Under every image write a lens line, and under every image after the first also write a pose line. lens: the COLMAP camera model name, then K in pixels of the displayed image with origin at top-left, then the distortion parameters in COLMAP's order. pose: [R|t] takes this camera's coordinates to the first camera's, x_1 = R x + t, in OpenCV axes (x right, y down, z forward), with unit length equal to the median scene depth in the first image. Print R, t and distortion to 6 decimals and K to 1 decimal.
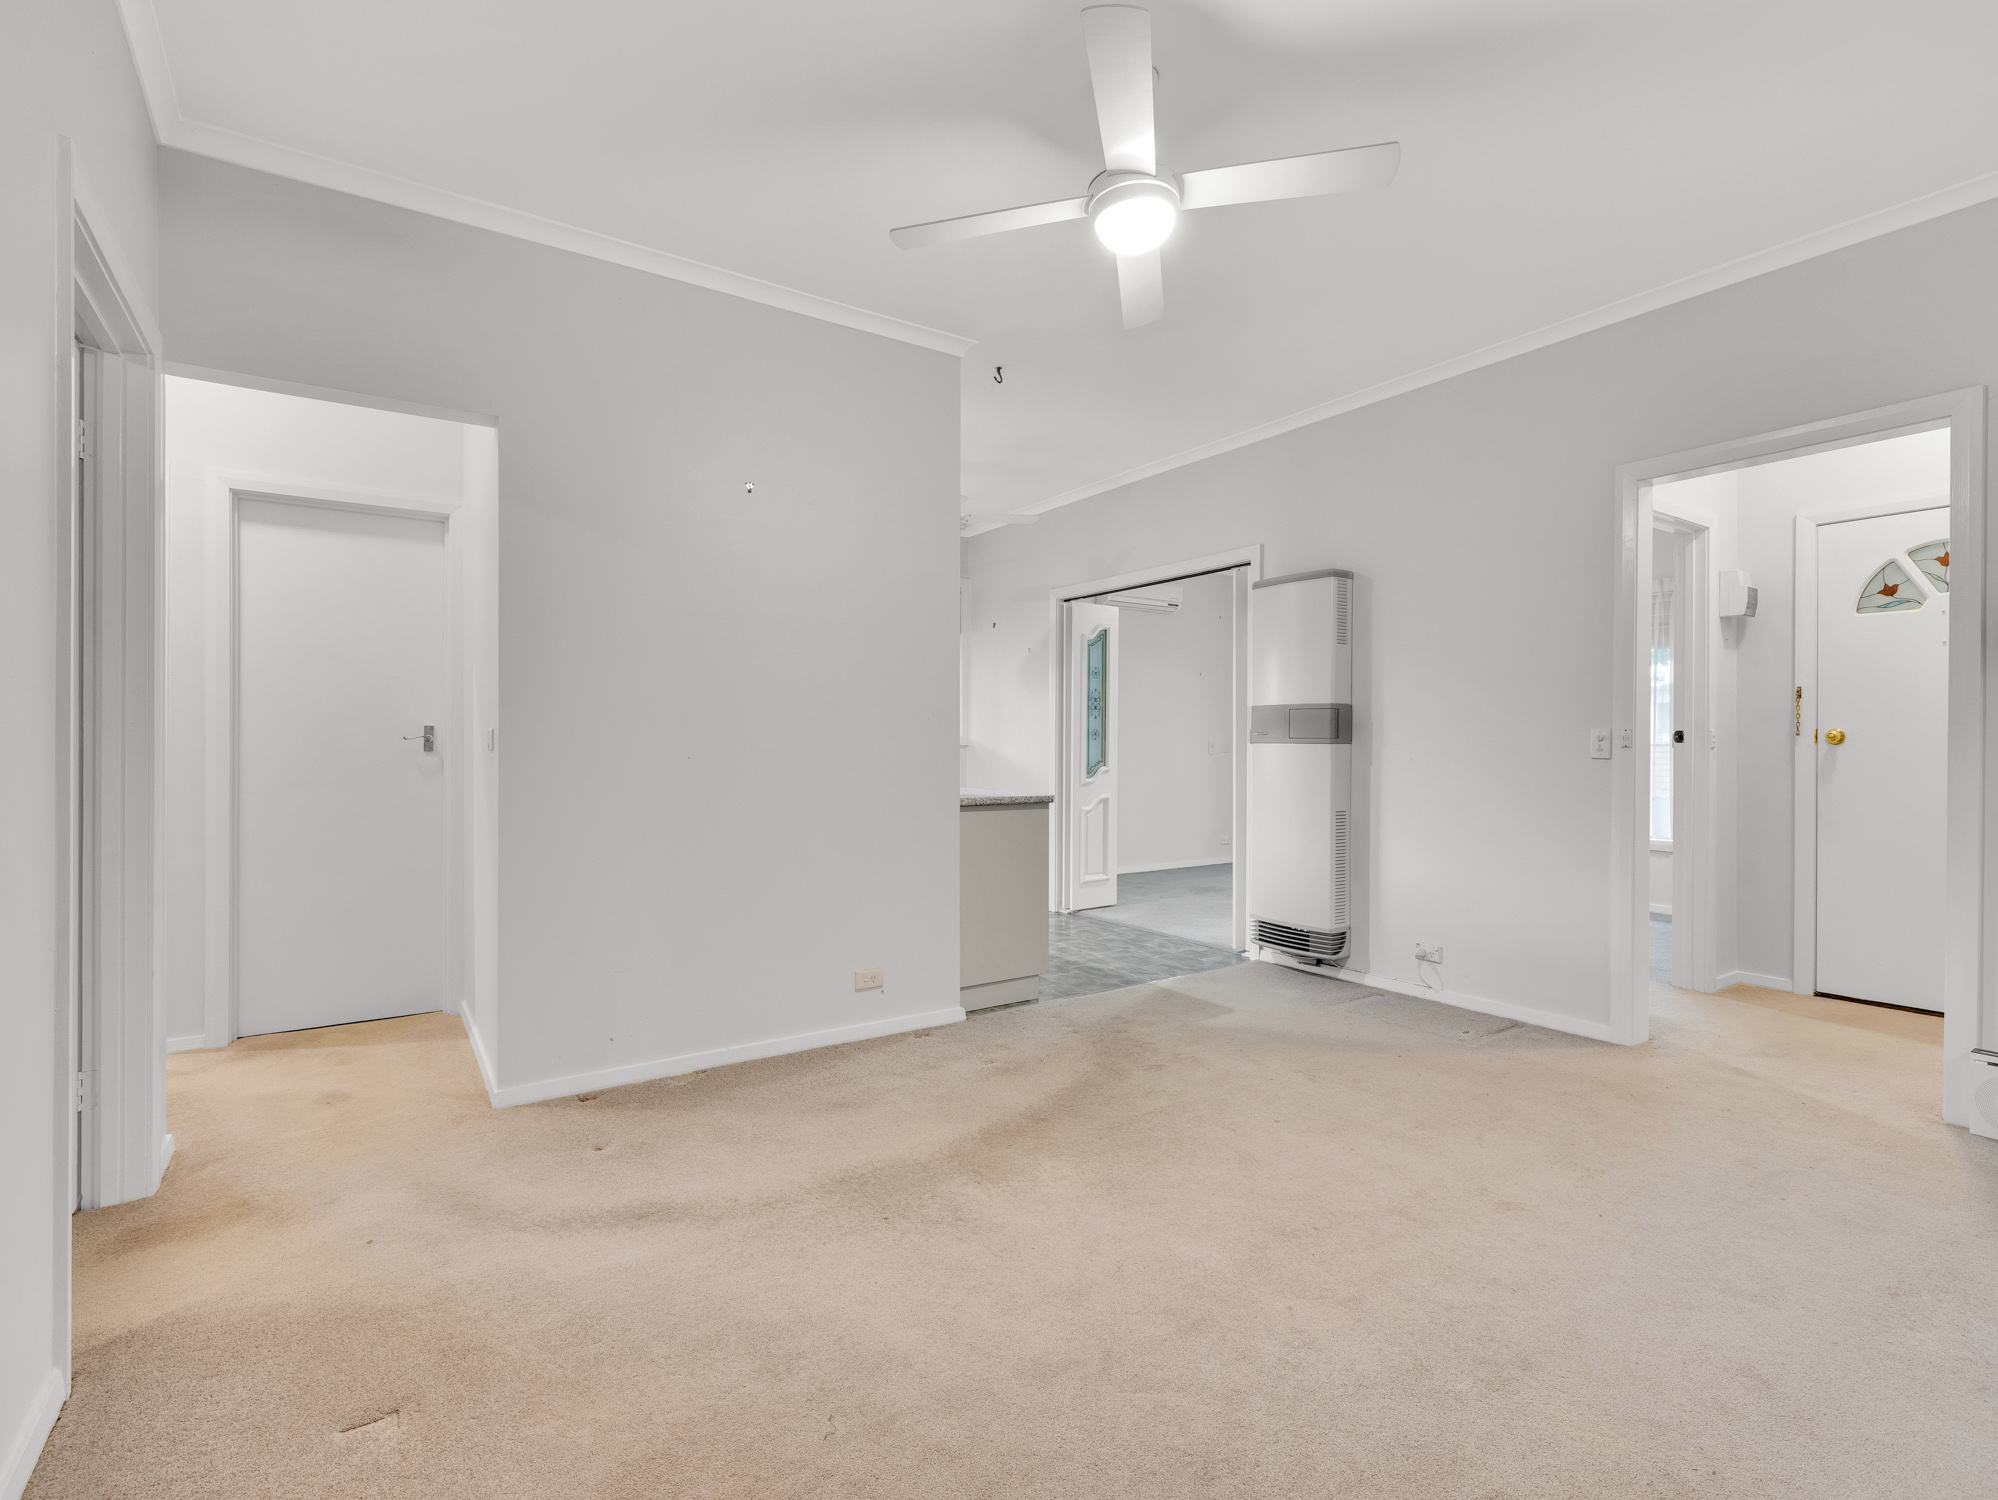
lens RADIAL K [[953.6, 0, 1004.7], [0, 953.6, 747.6], [0, 0, 1]] dist [0.005330, 0.000665]
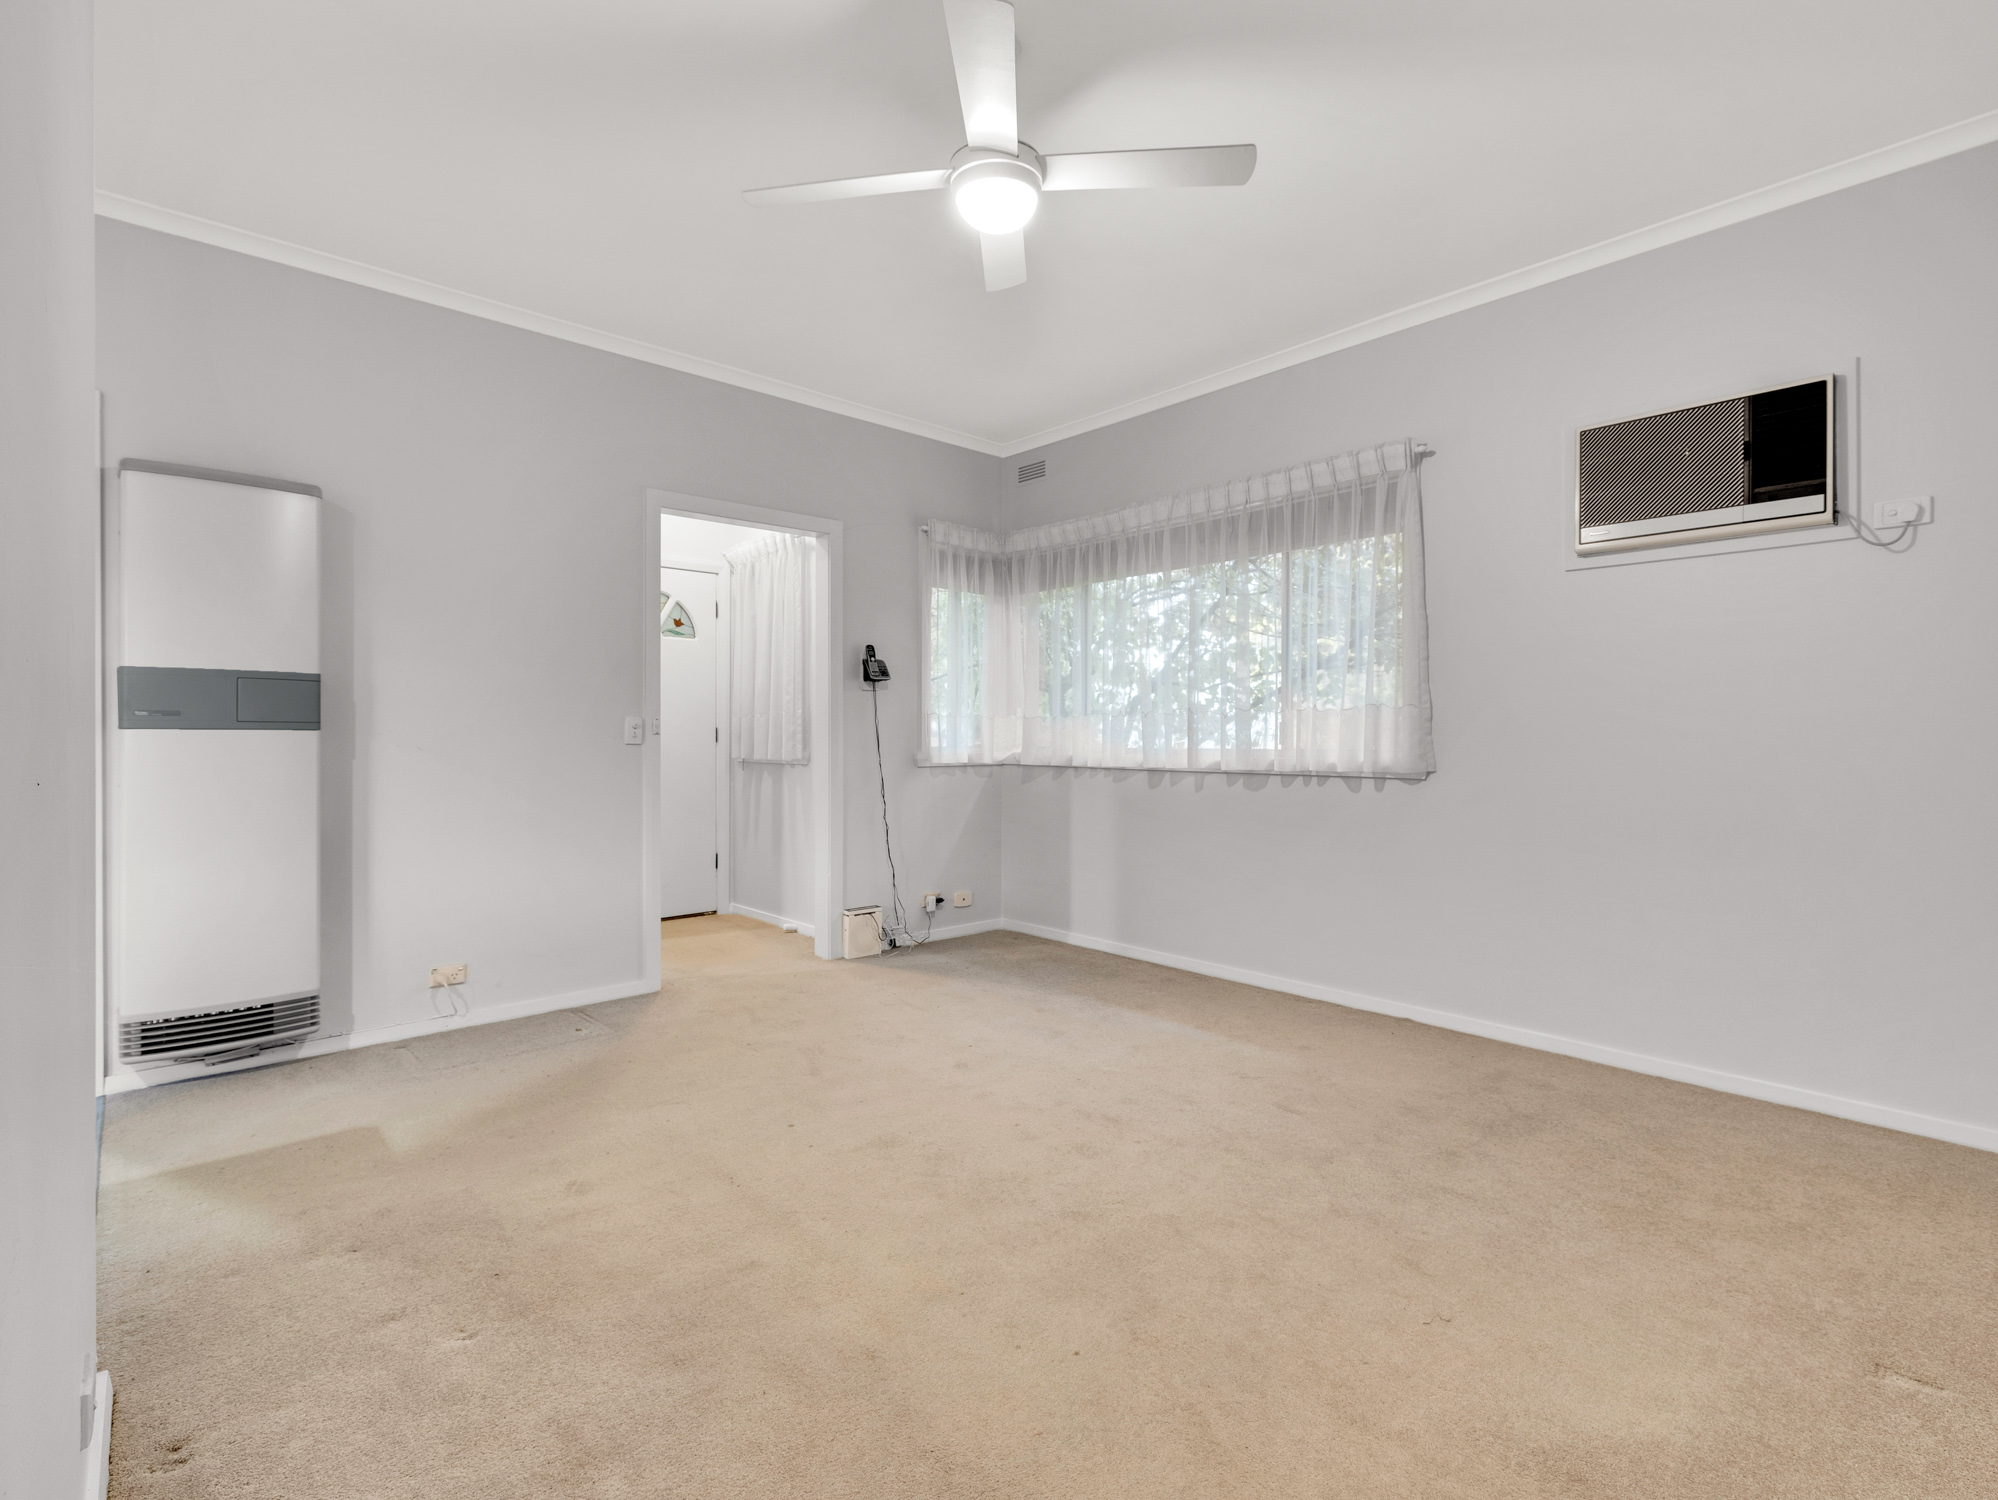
lens RADIAL K [[953.6, 0, 1005.5], [0, 953.6, 741.7], [0, 0, 1]] dist [0.005330, 0.000665]
pose [[-0.145695, -0.011450, 0.989263, -0.472782], [-0.000338, 0.999934, 0.011524, -0.003958], [-0.989330, 0.001345, -0.145689, 0.634891]]
